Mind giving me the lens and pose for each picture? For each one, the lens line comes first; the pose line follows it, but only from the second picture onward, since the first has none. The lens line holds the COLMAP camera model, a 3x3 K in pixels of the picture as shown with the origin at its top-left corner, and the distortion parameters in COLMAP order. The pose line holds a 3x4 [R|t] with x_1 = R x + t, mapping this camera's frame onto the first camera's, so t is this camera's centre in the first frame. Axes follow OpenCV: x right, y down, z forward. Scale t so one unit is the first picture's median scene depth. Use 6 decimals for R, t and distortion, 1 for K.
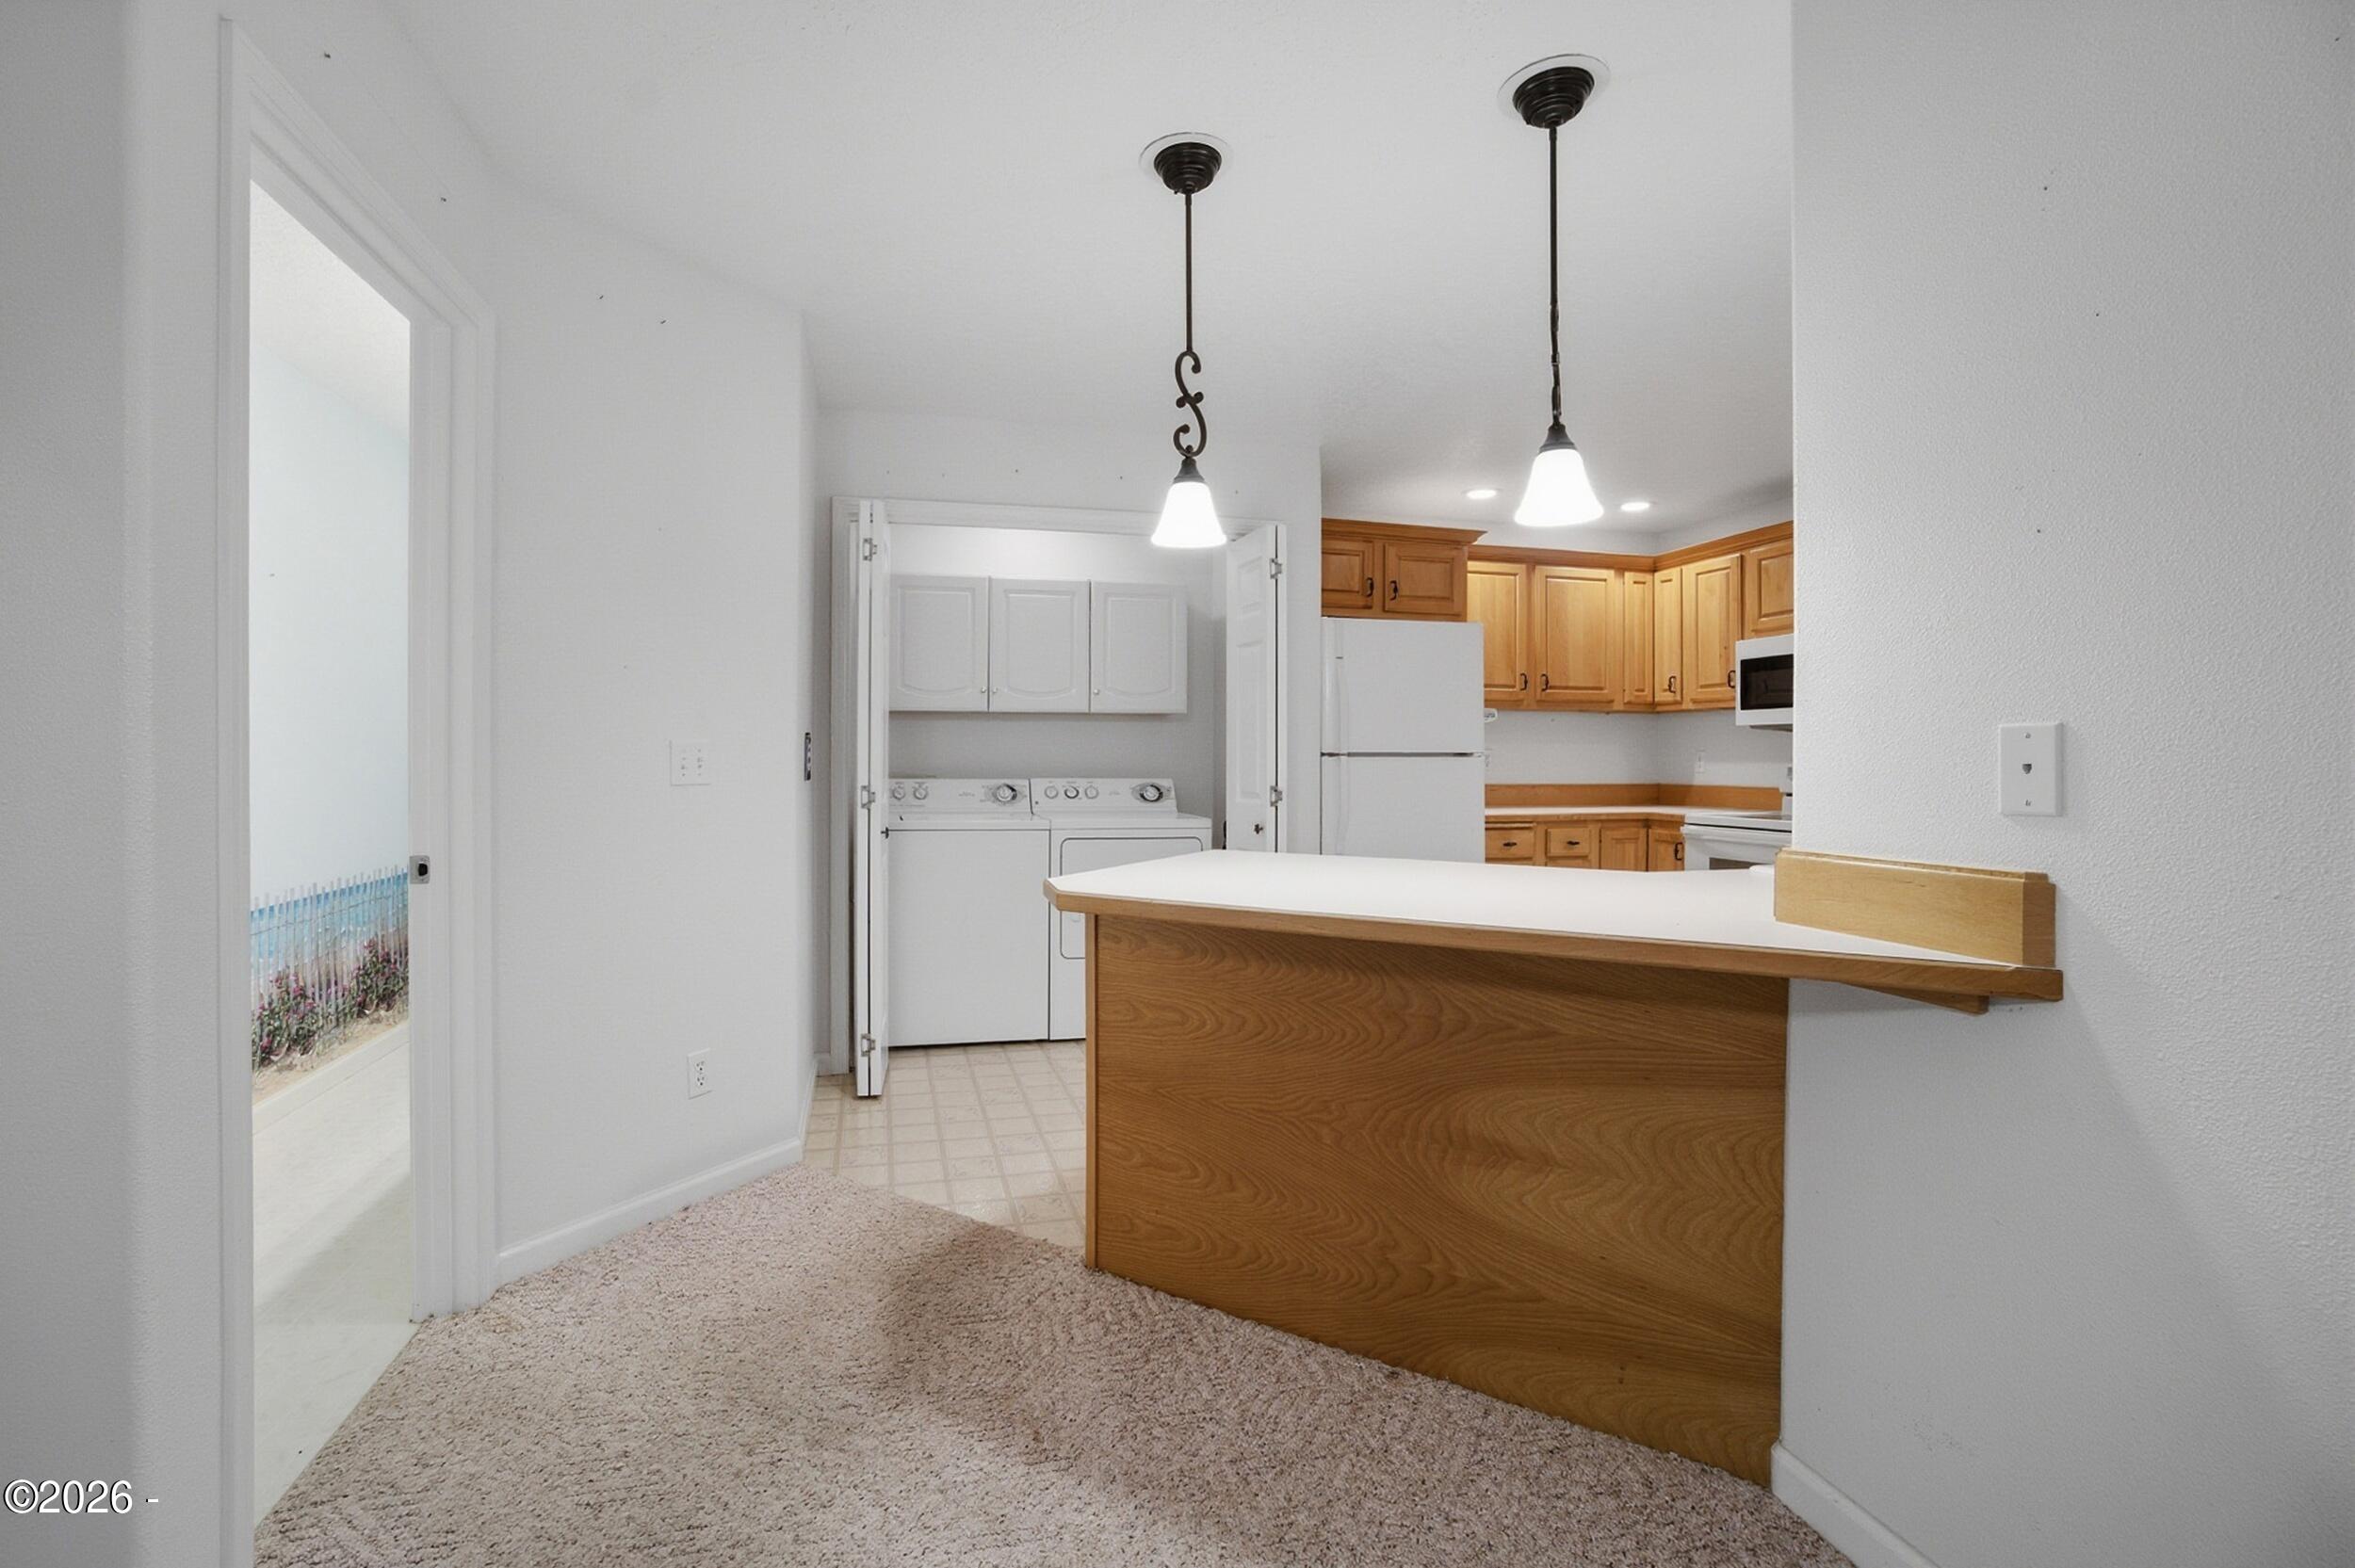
lens RADIAL K [[1007.5, 0, 1182.0], [0, 1007.5, 763.1], [0, 0, 1]] dist [-0.066743, 0.033146]
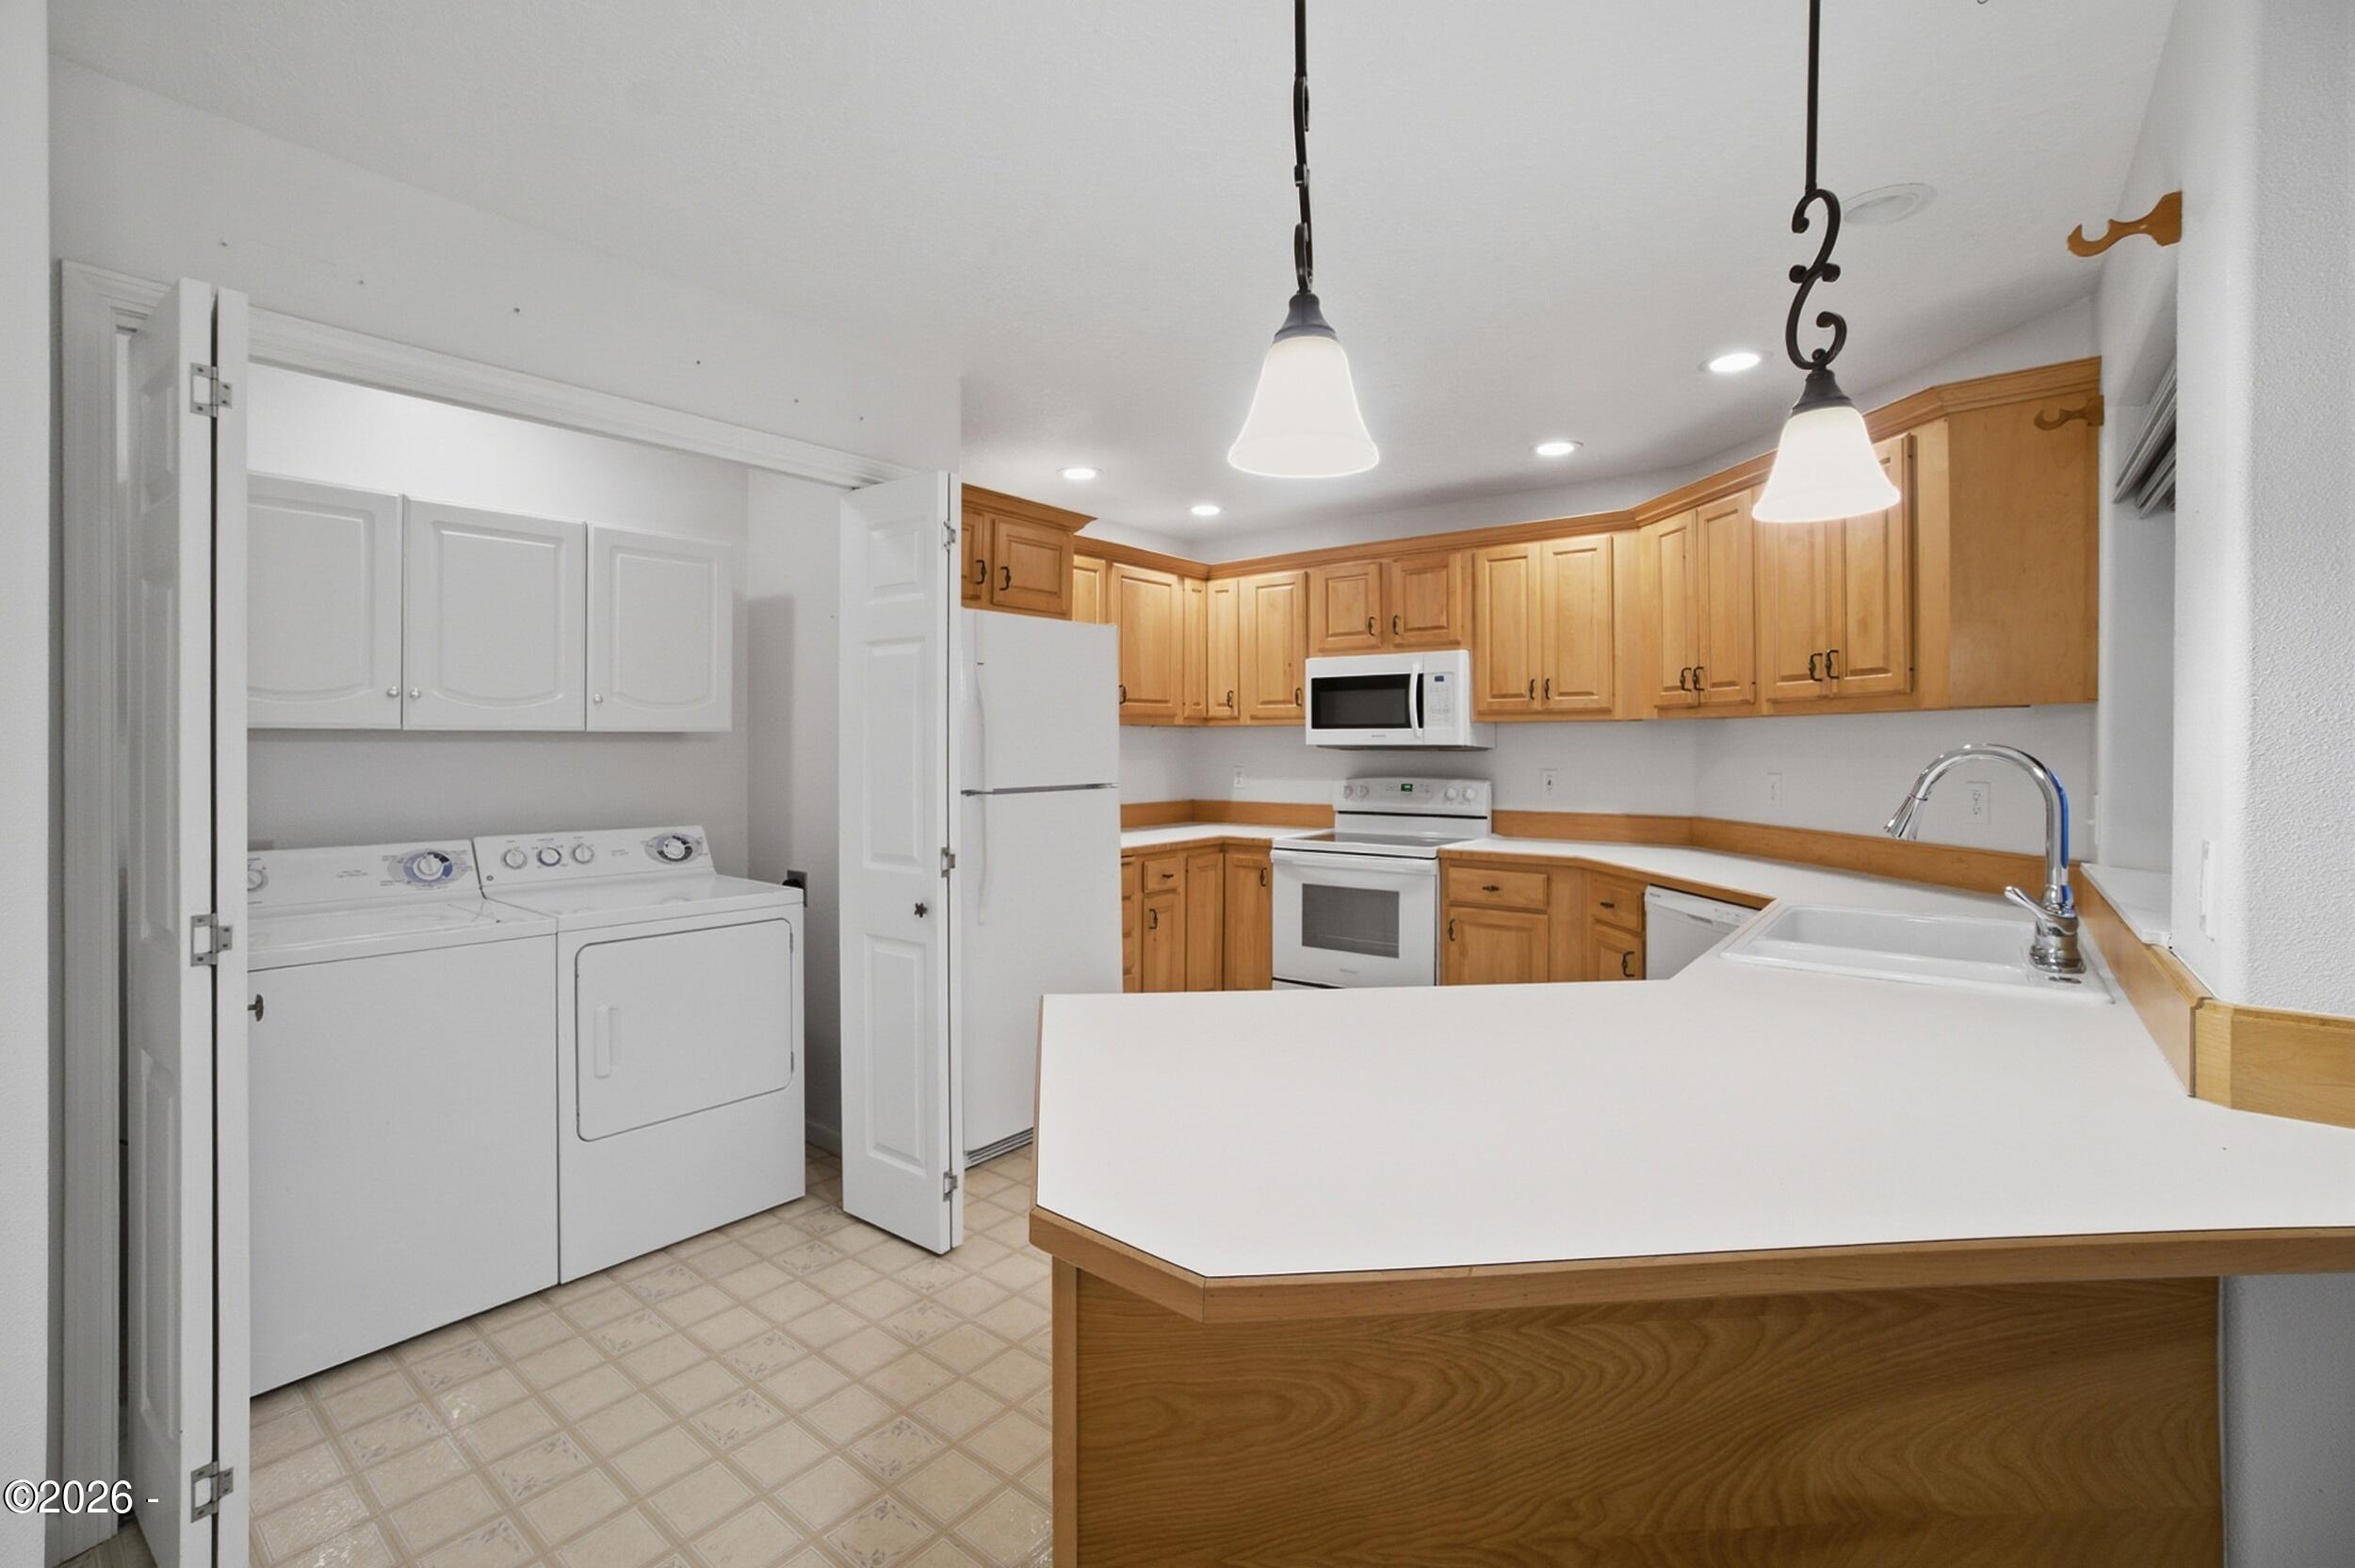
lens RADIAL K [[1030.1, 0, 1170.9], [0, 1030.1, 753.0], [0, 0, 1]] dist [-0.067467, 0.036279]
pose [[0.829192, -0.003553, 0.558952, -0.135050], [0.005542, 0.999983, -0.001864, -0.031212], [-0.558936, 0.004643, 0.829198, 0.249267]]
